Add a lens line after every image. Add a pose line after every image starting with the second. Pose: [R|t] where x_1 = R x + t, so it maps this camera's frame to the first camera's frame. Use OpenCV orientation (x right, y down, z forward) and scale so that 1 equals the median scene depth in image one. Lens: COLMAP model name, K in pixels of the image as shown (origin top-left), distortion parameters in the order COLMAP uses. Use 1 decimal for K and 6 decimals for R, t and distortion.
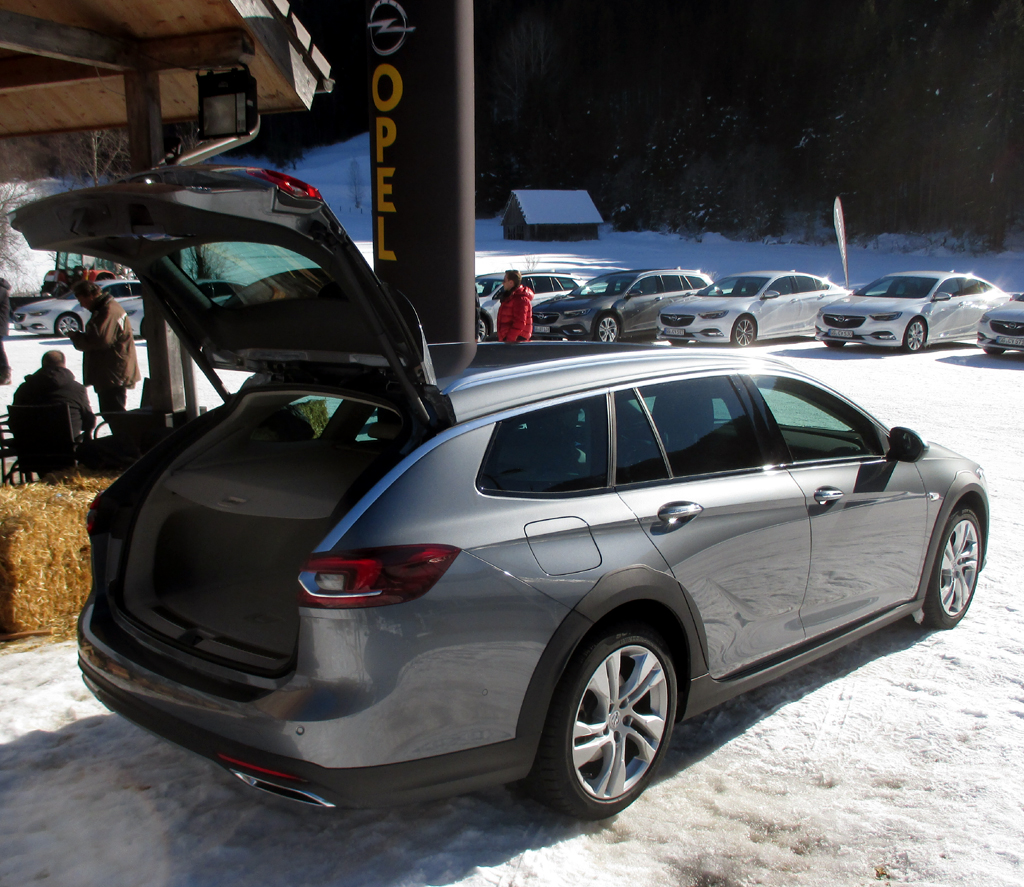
lens RADIAL K [[976.4, 0, 506.9], [0, 976.4, 443.5], [0, 0, 1]] dist [-0.027225, 0.000000]
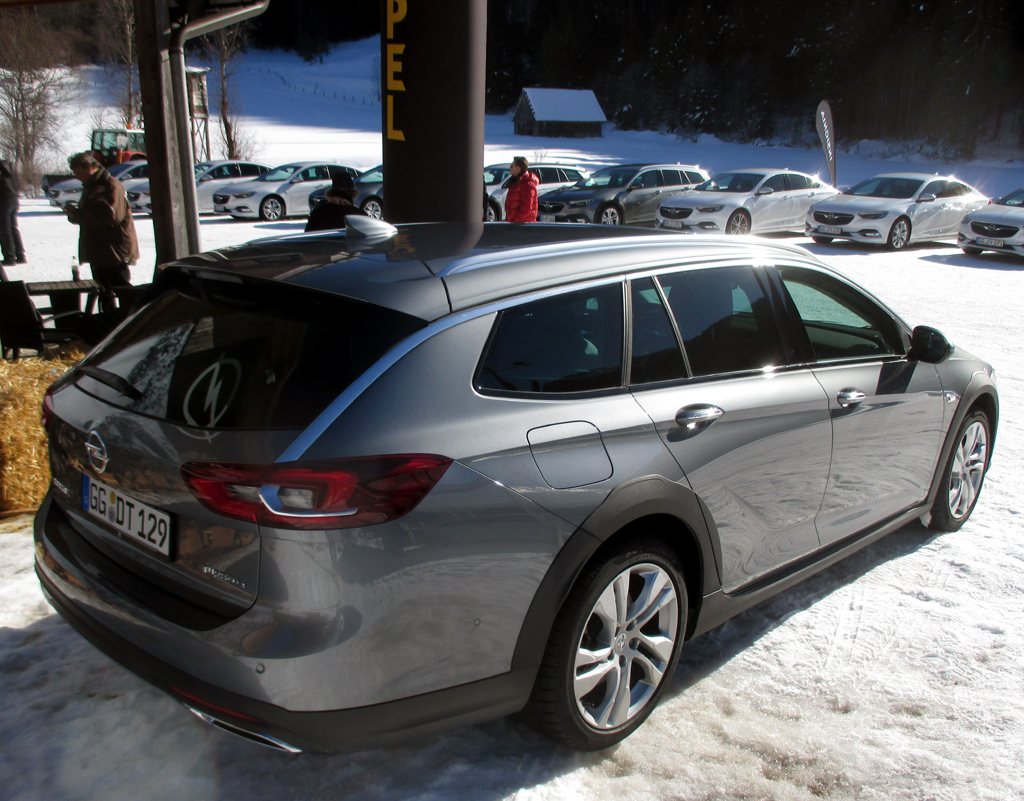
lens RADIAL K [[880.1, 0, 519.5], [0, 880.1, 401.0], [0, 0, 1]] dist [-0.033018, 0.000214]
pose [[0.999615, 0.025702, 0.010476, 0.001397], [-0.026521, 0.995813, 0.087481, -0.008042], [-0.008184, -0.087725, 0.996111, 0.147805]]
